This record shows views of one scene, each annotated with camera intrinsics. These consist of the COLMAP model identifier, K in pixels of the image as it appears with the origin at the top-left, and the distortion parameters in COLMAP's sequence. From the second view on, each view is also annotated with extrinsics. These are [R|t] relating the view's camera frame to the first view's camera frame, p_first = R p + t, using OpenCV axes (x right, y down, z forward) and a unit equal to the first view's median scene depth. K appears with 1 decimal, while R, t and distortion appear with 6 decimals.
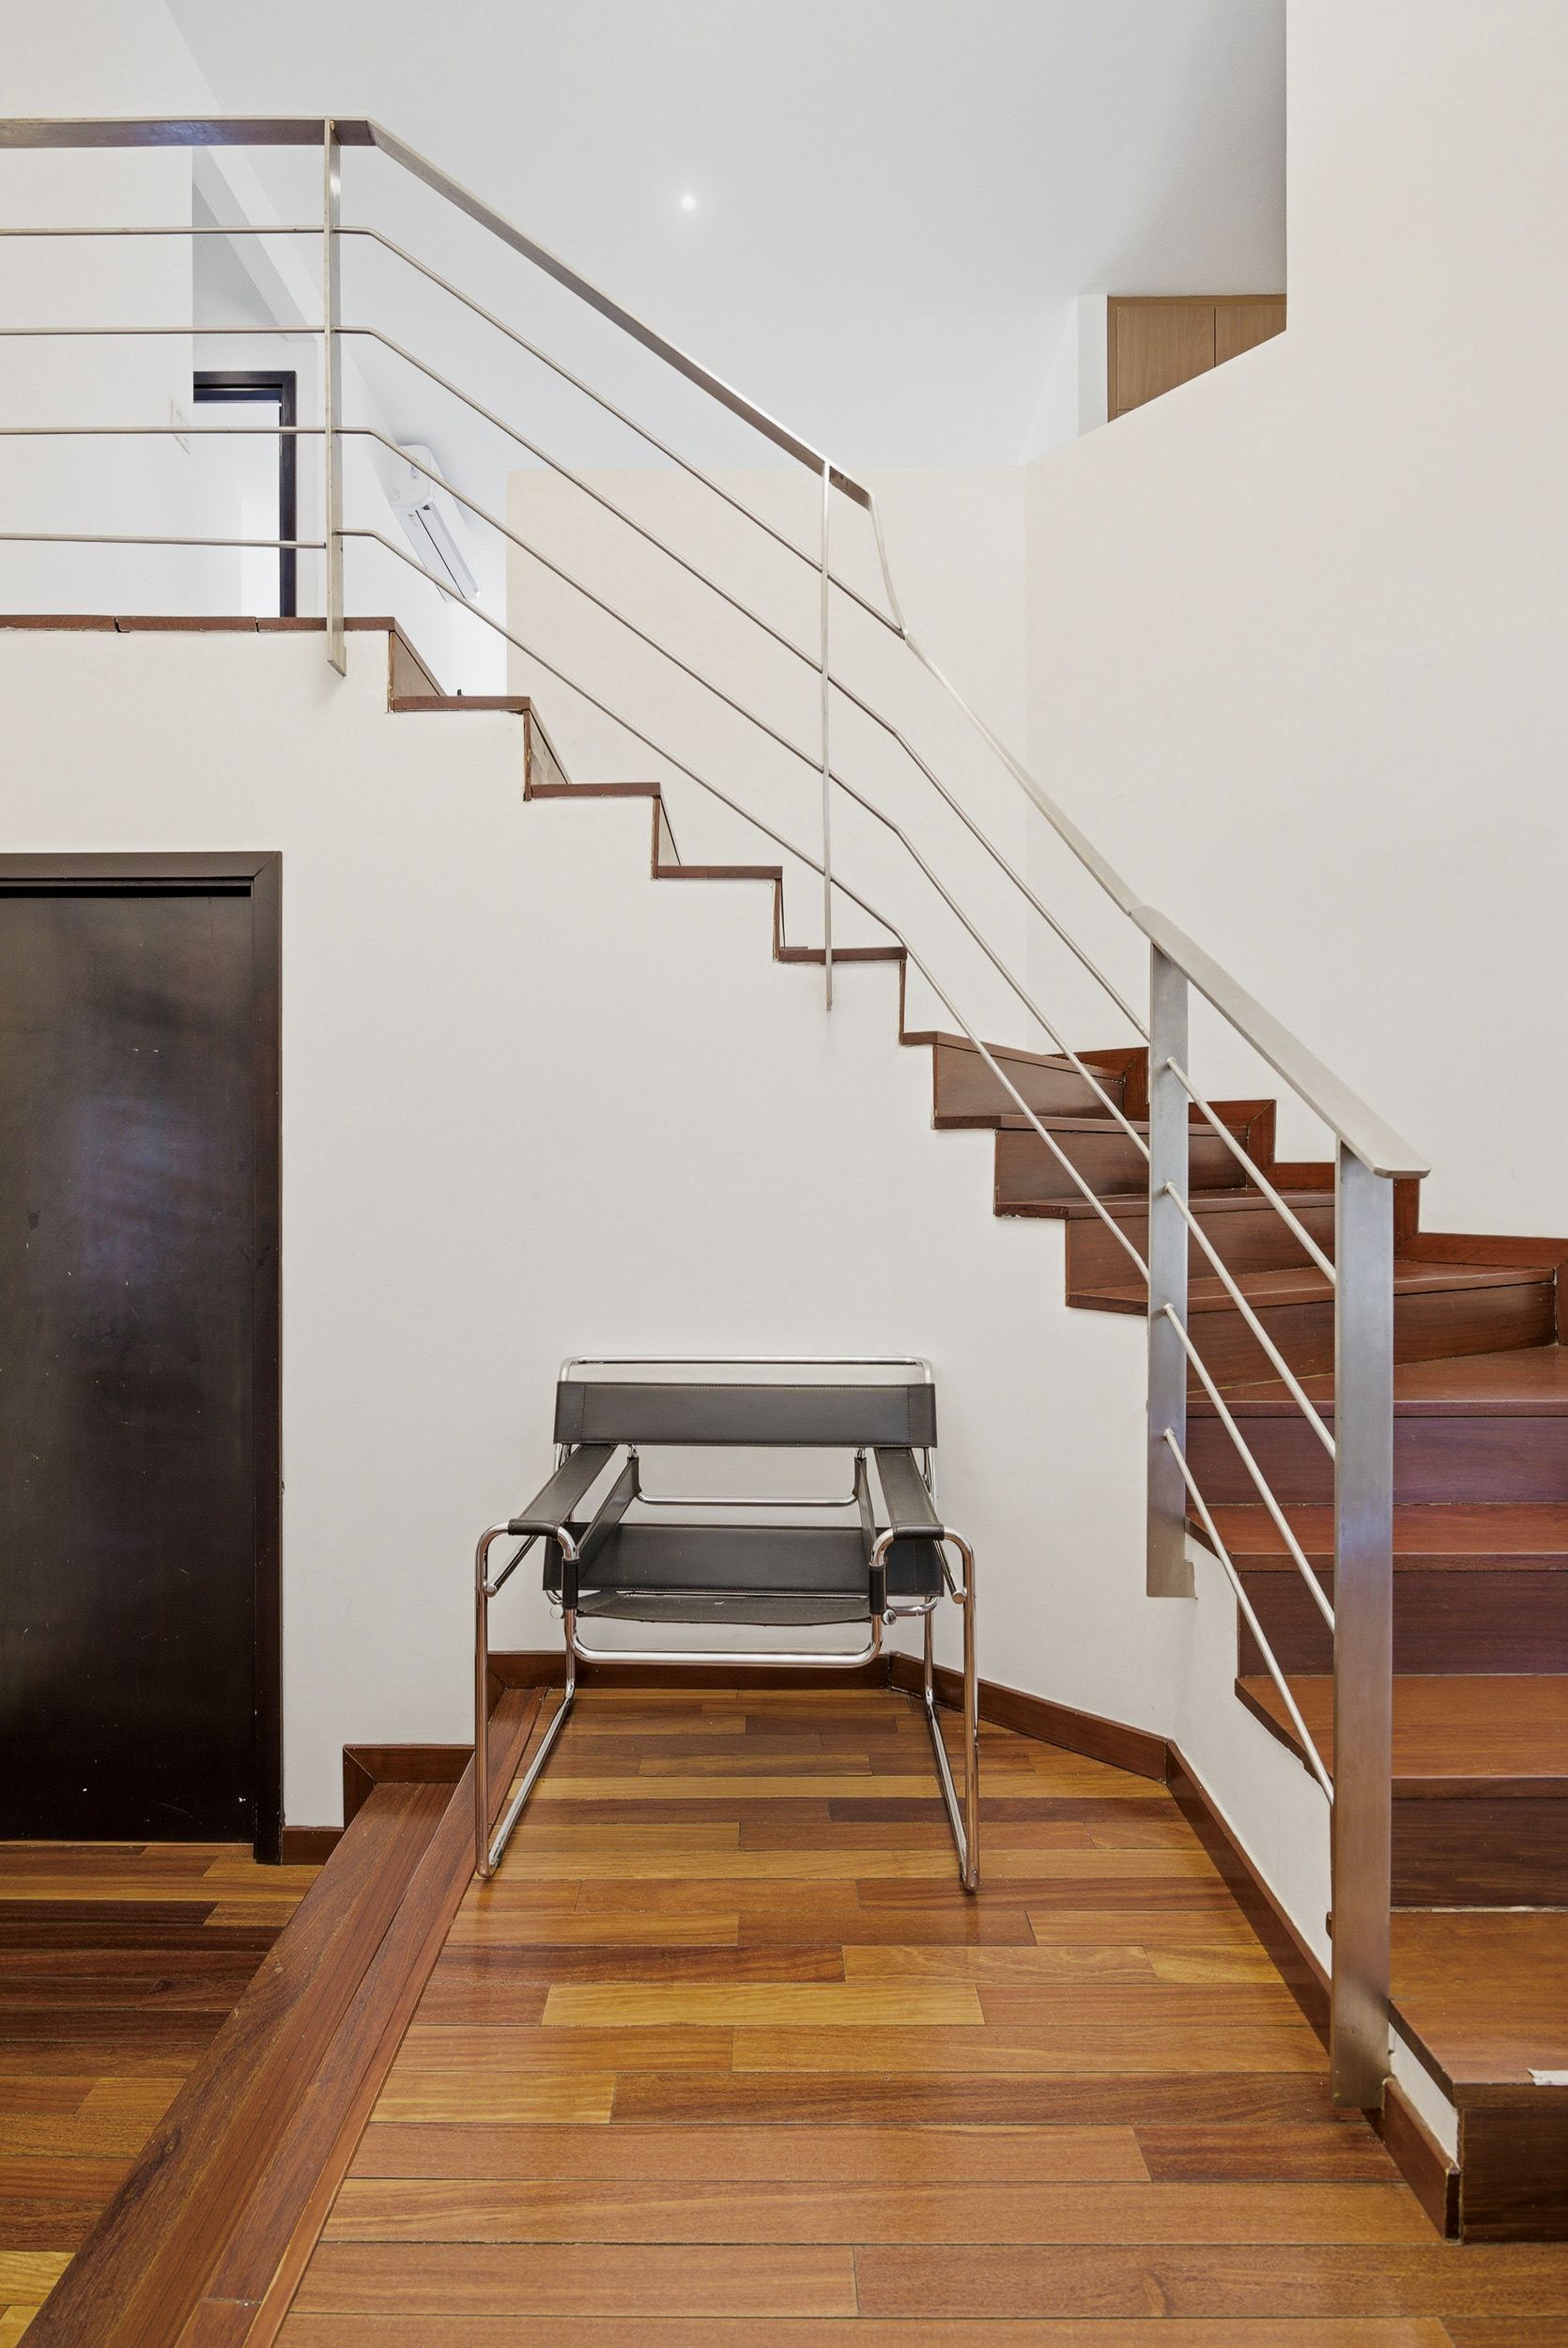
lens RADIAL K [[1153.3, 0, 784.0], [0, 1153.3, 1174.0], [0, 0, 1]] dist [0.001880, -0.005338]
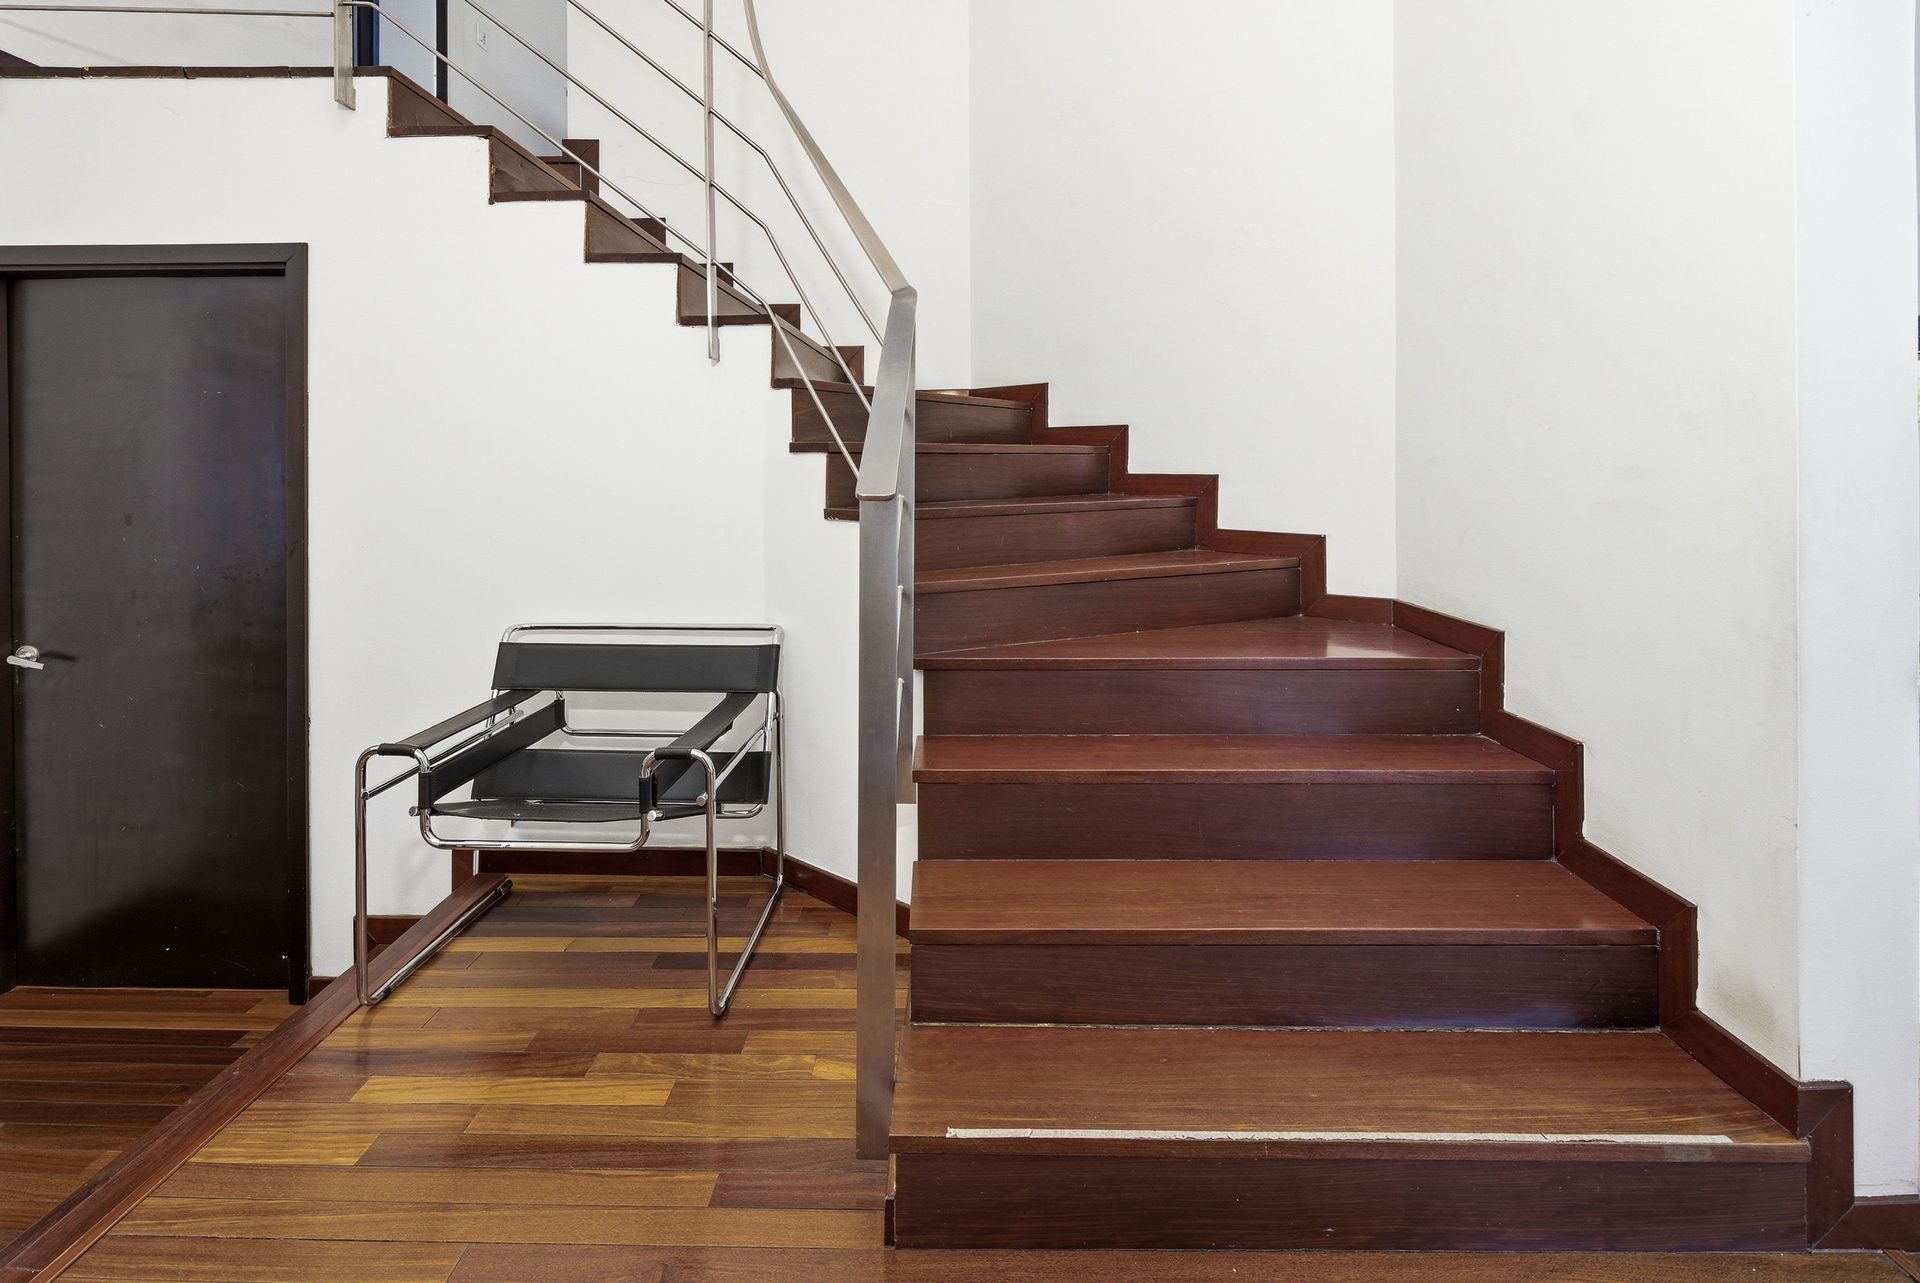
lens RADIAL K [[948.2, 0, 953.9], [0, 948.2, 471.5], [0, 0, 1]] dist [-0.001492, -0.003210]
pose [[0.999957, -0.000028, -0.009307, 0.368174], [0.000026, 1.000000, -0.000296, -0.018459], [0.009307, 0.000295, 0.999957, -0.095694]]
